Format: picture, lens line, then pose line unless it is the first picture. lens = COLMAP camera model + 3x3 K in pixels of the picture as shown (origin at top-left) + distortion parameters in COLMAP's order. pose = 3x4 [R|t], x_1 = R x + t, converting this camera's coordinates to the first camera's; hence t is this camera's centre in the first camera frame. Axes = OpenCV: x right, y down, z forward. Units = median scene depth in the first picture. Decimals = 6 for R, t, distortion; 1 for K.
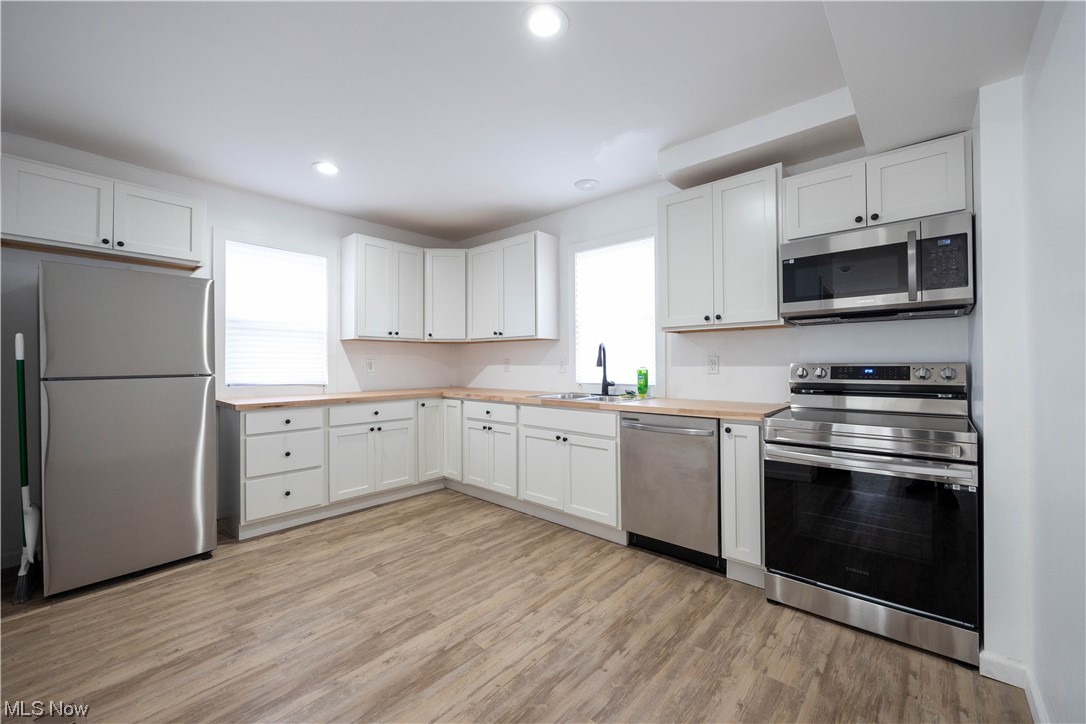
lens RADIAL K [[432.1, 0, 541.6], [0, 432.1, 361.9], [0, 0, 1]] dist [-0.006186, 0.000341]
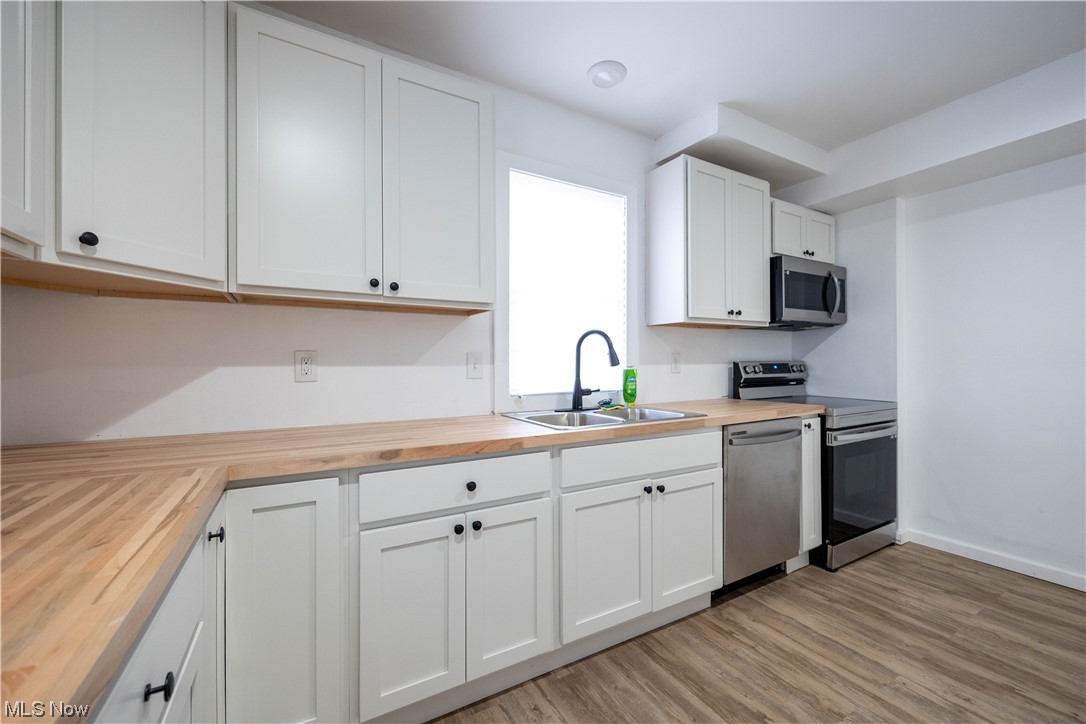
lens RADIAL K [[432.1, 0, 541.5], [0, 432.1, 360.9], [0, 0, 1]] dist [-0.006186, 0.000341]
pose [[0.321623, 0.005555, 0.946852, -0.561643], [-0.000147, 0.999983, -0.005817, 0.008096], [-0.946868, 0.001732, 0.321618, 0.967628]]
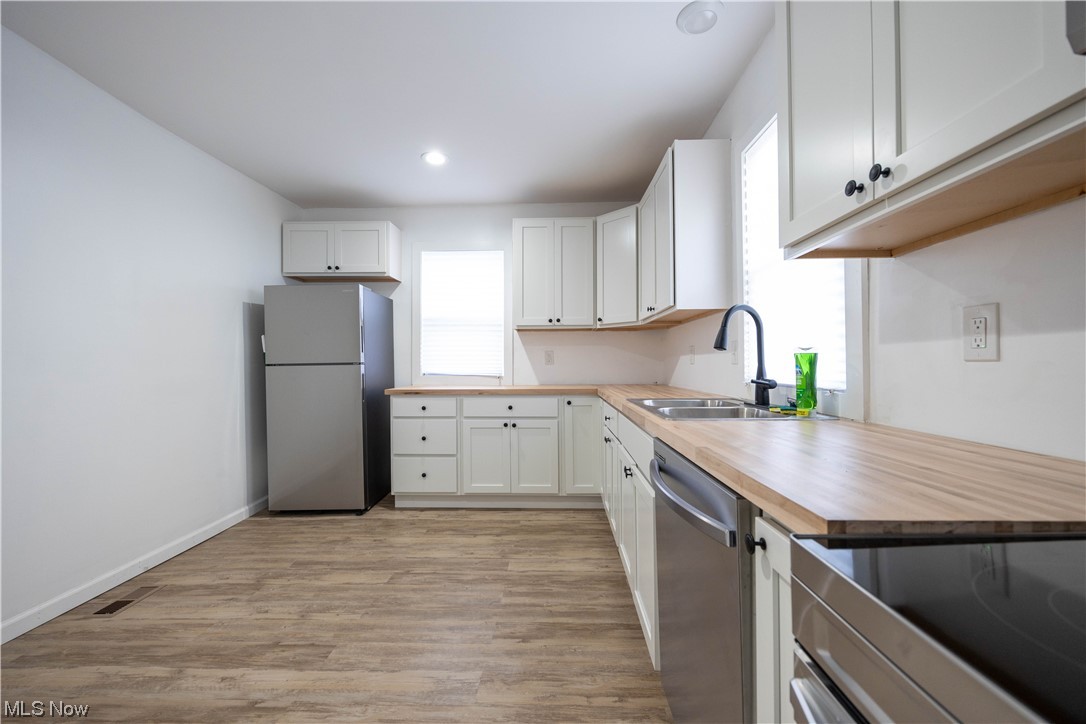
lens RADIAL K [[432.1, 0, 543.5], [0, 432.1, 364.3], [0, 0, 1]] dist [-0.006186, 0.000341]
pose [[0.643581, -0.002285, -0.765375, 0.428566], [0.006966, 0.999972, 0.002873, 0.028217], [0.765347, -0.007181, 0.643578, 0.540705]]
